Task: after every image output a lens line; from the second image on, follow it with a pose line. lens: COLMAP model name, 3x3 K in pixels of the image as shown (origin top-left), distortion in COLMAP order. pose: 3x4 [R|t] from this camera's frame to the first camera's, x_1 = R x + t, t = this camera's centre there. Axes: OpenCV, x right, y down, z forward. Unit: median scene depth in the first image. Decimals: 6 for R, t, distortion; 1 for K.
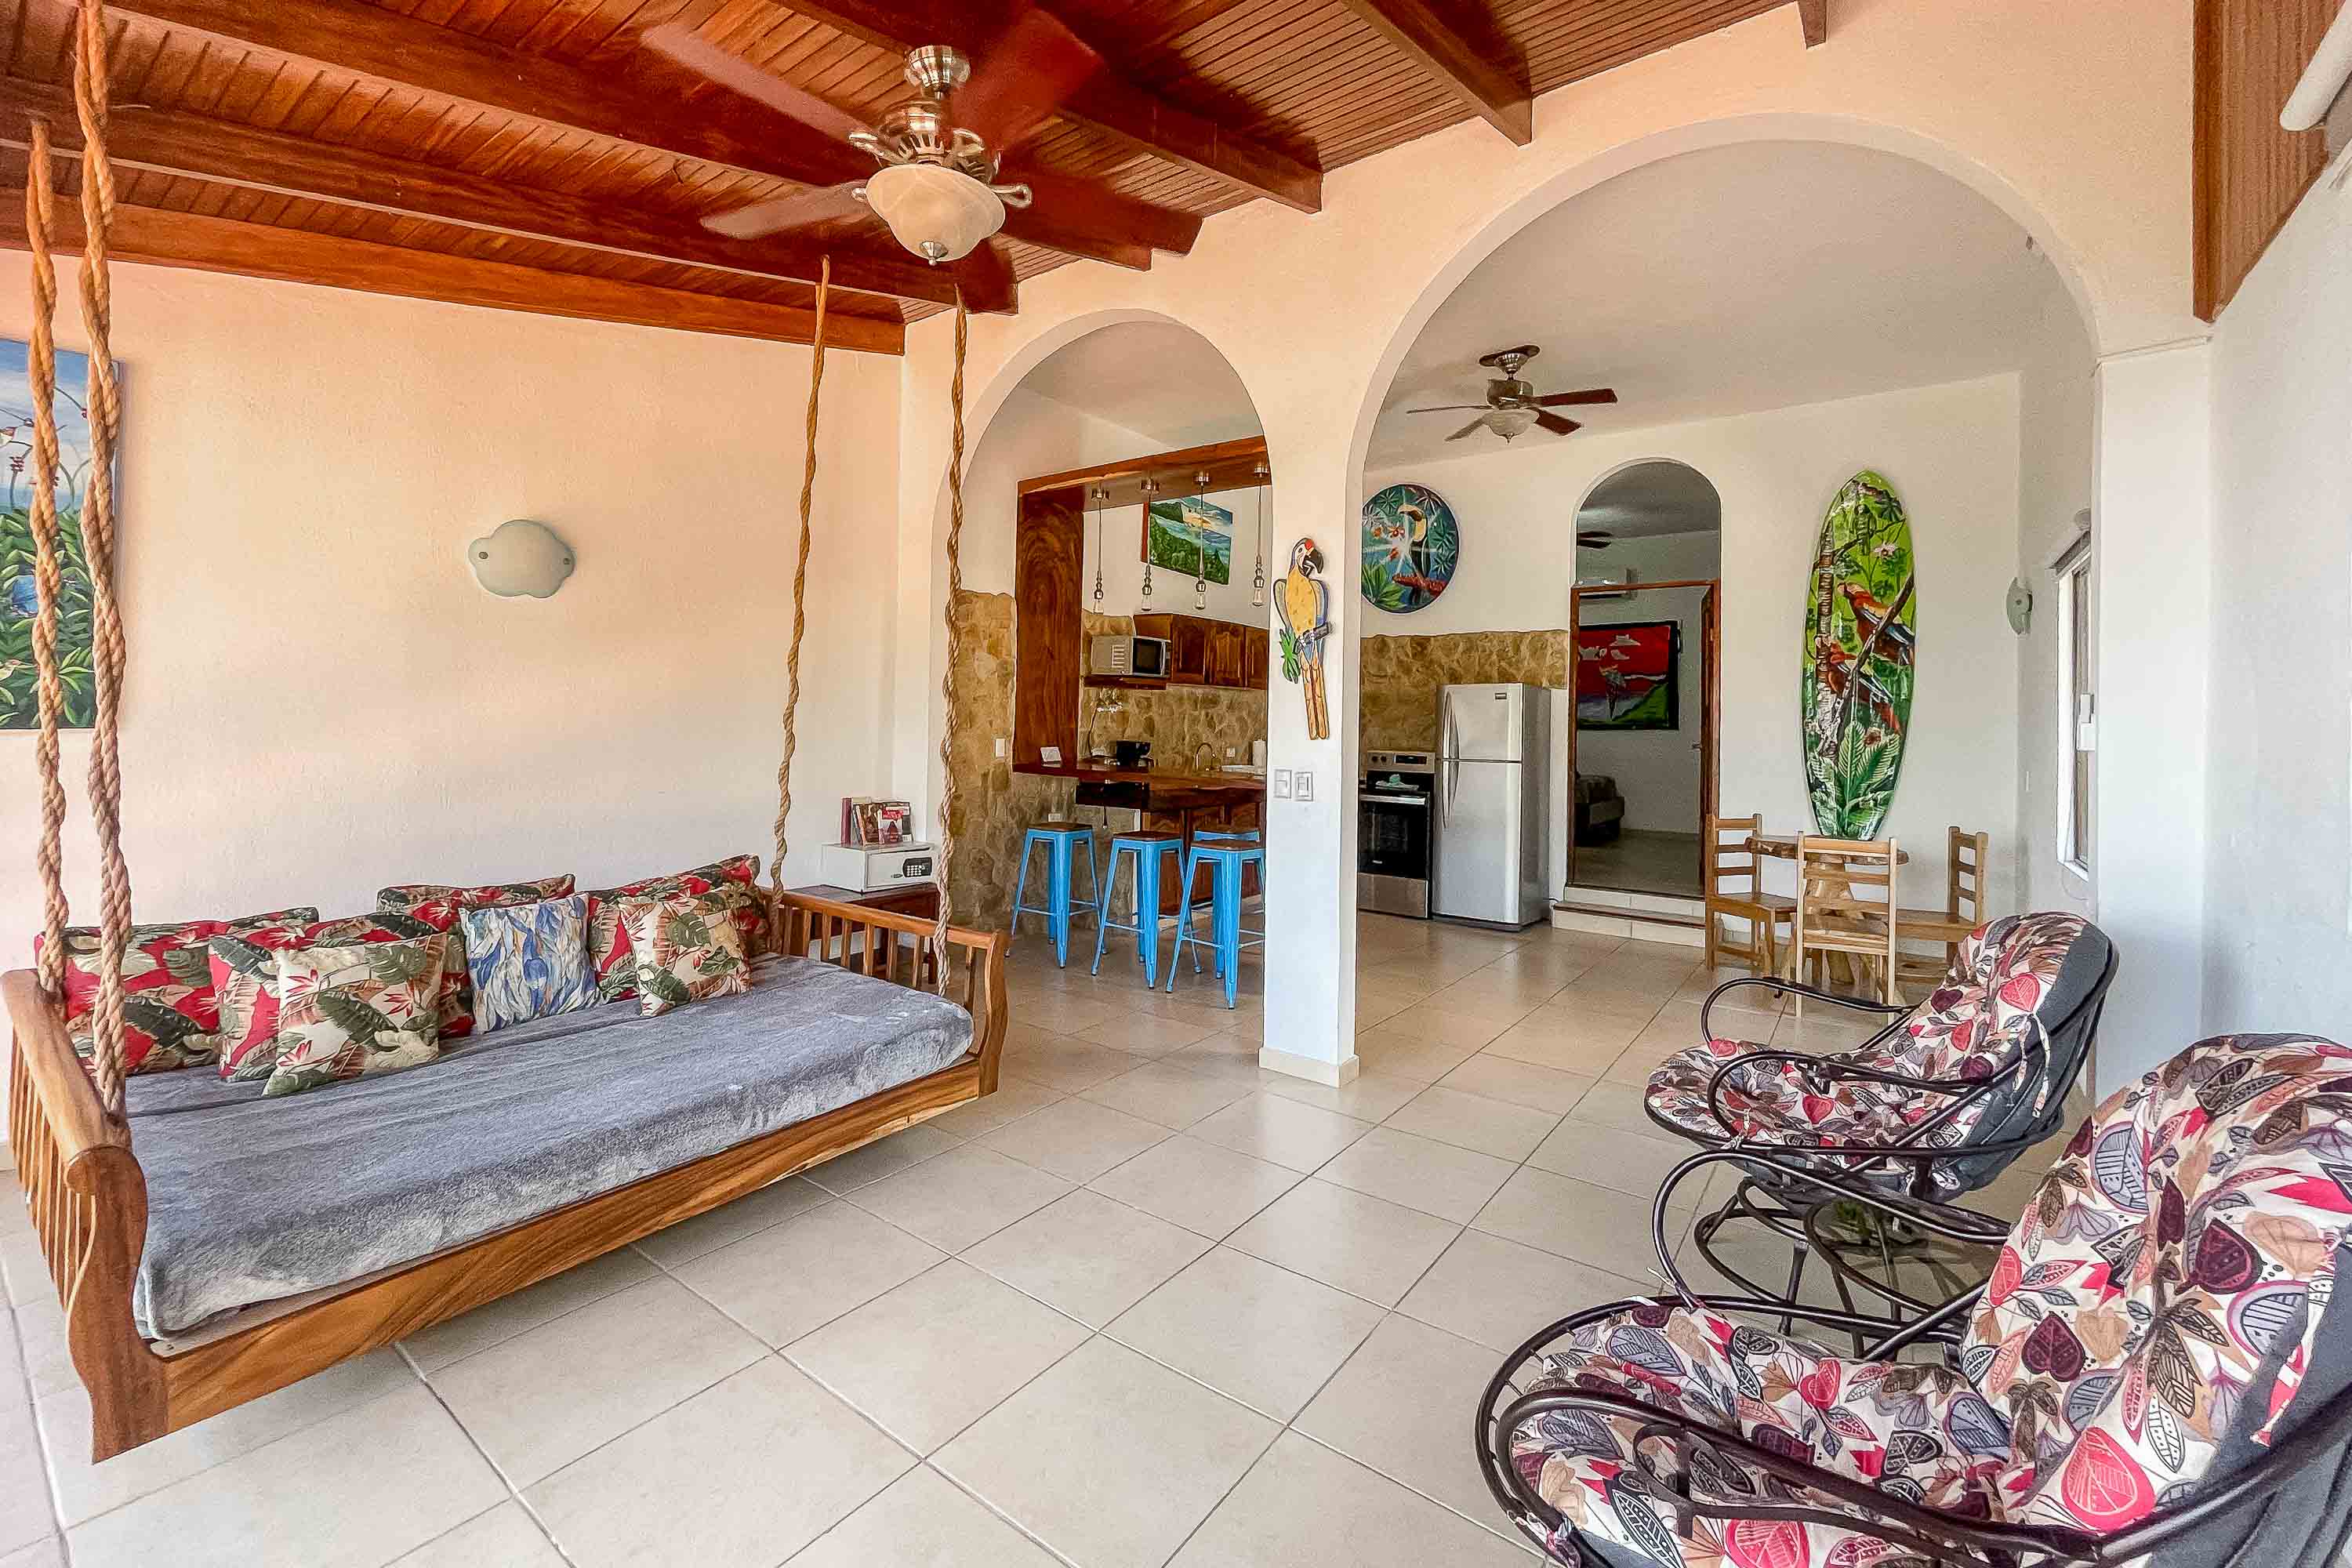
lens RADIAL K [[972.2, 0, 1178.4], [0, 972.2, 723.5], [0, 0, 1]] dist [0.000293, -0.000007]
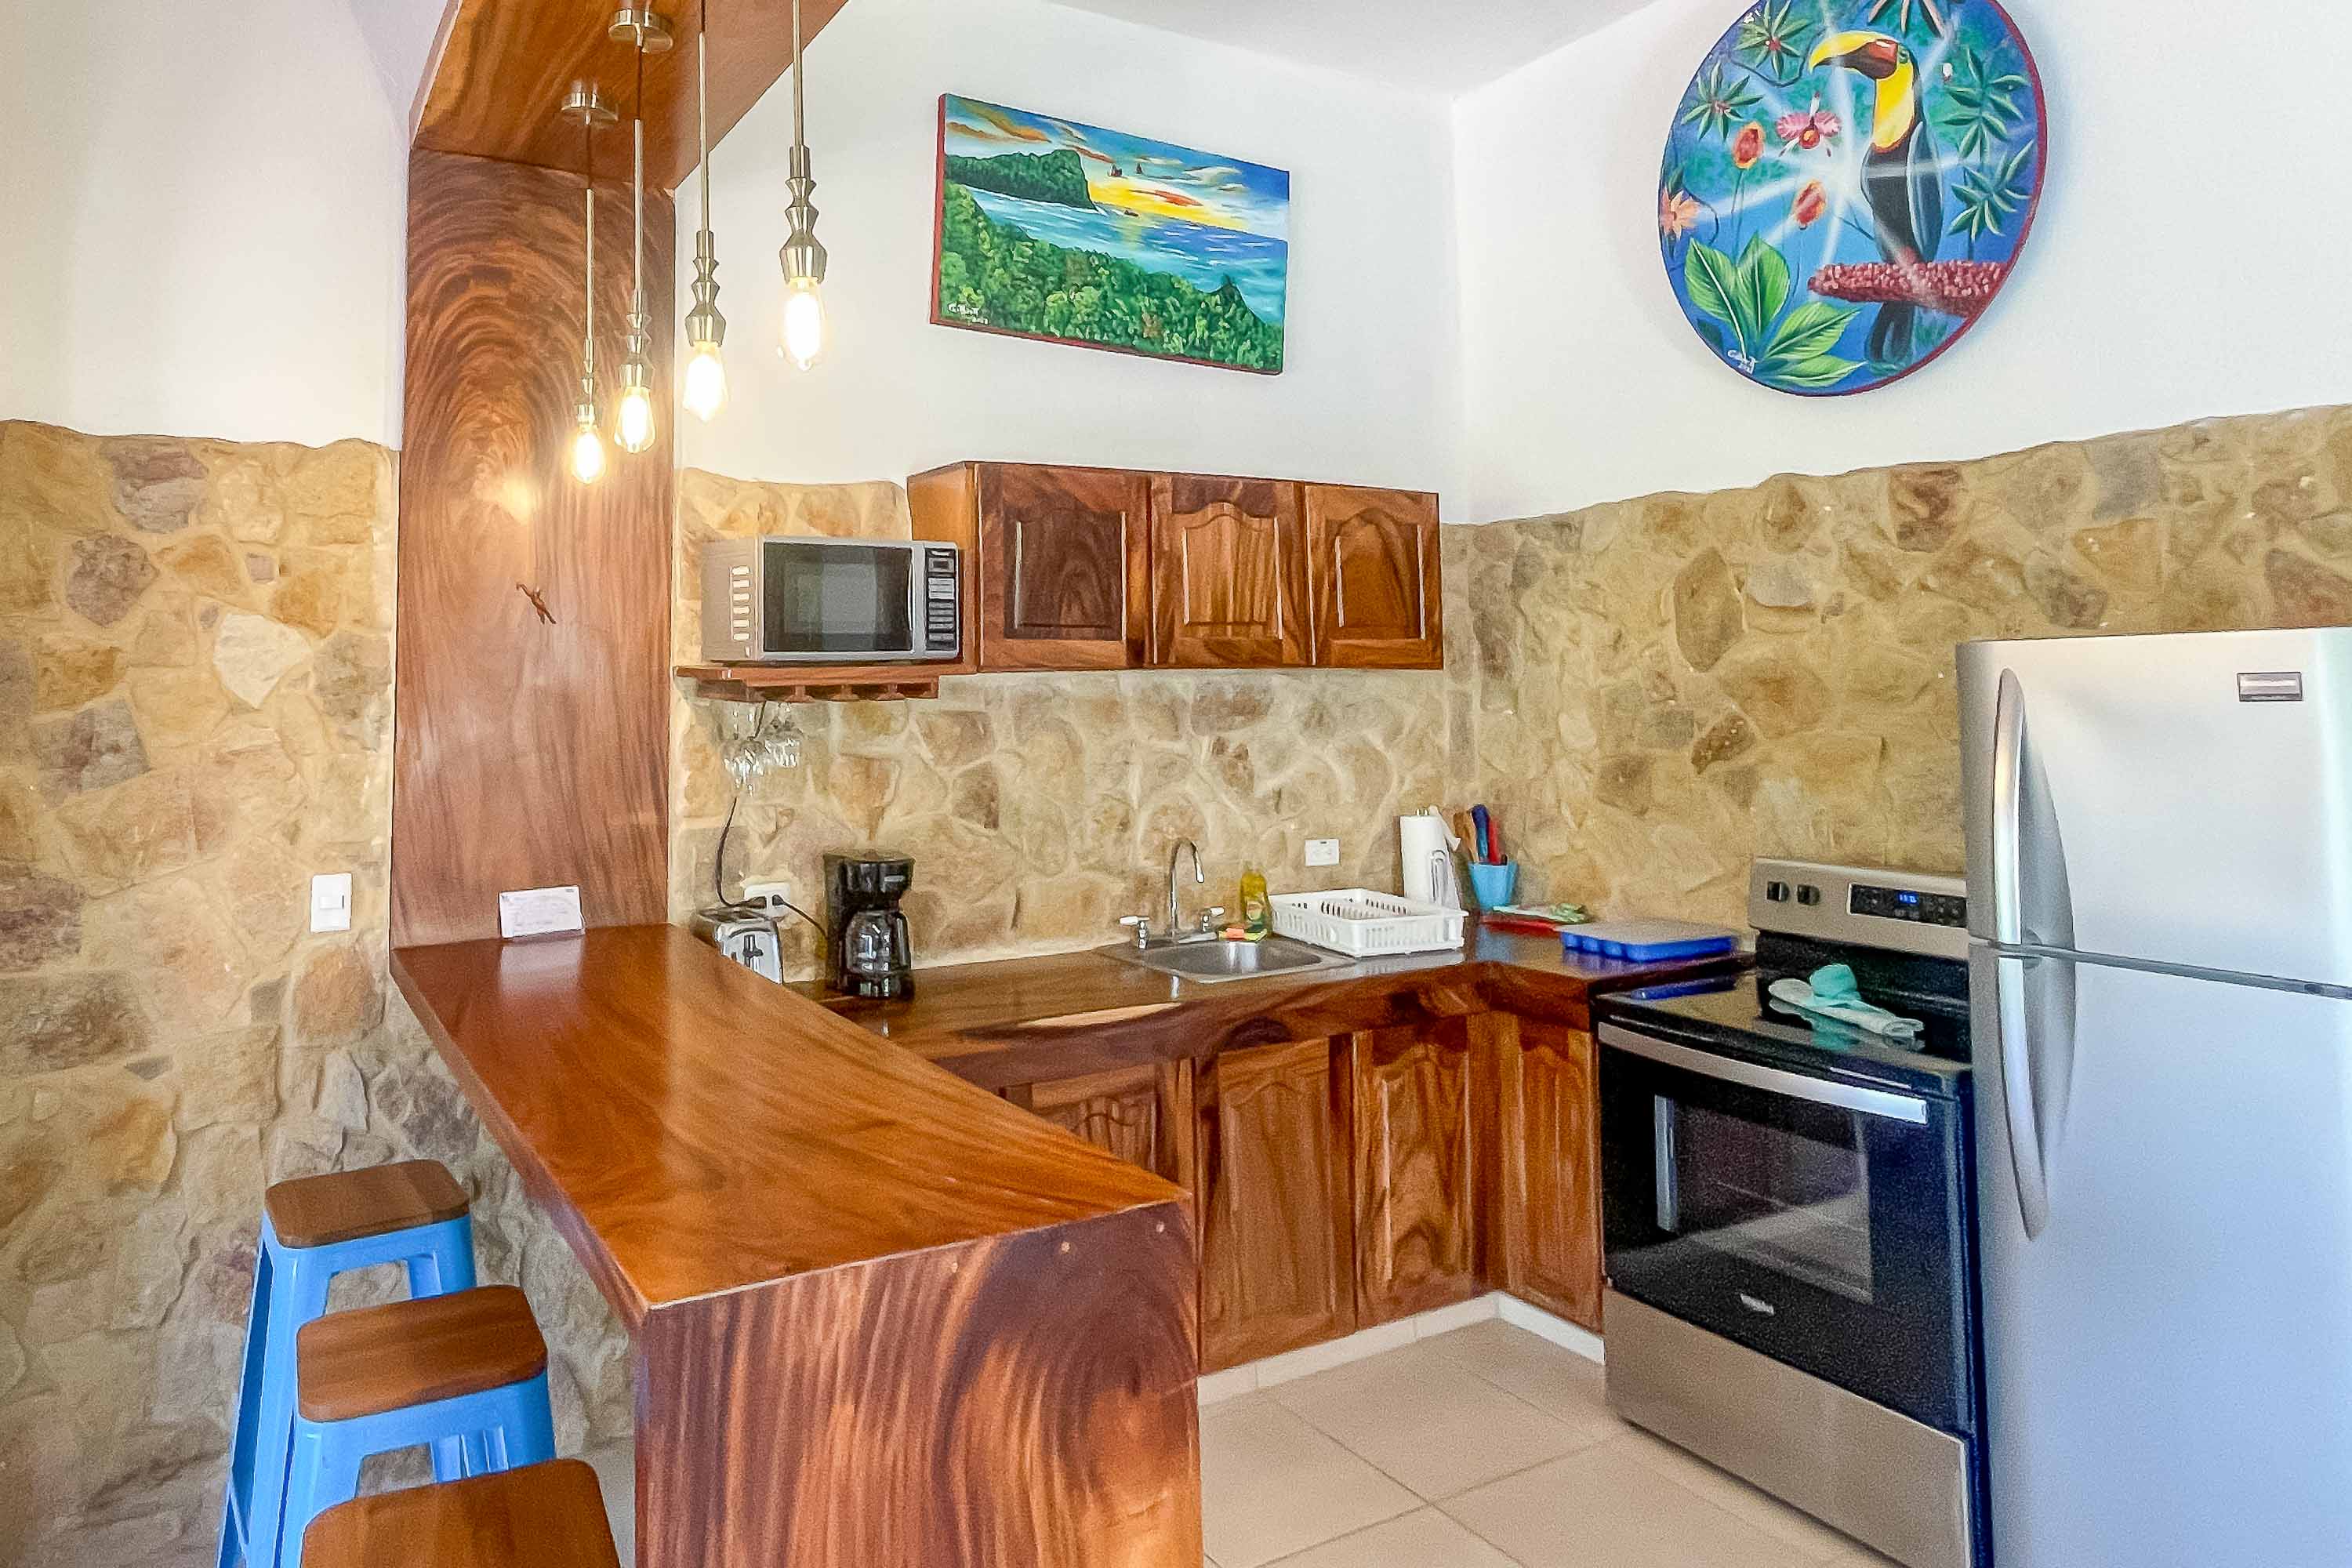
lens RADIAL K [[1296.6, 0, 1174.2], [0, 1296.6, 585.8], [0, 0, 1]] dist [-0.002473, 0.000000]
pose [[0.901194, -0.056565, -0.429709, 0.215388], [0.028692, 0.997058, -0.071074, -0.034109], [0.432465, 0.051722, 0.900166, 0.570836]]
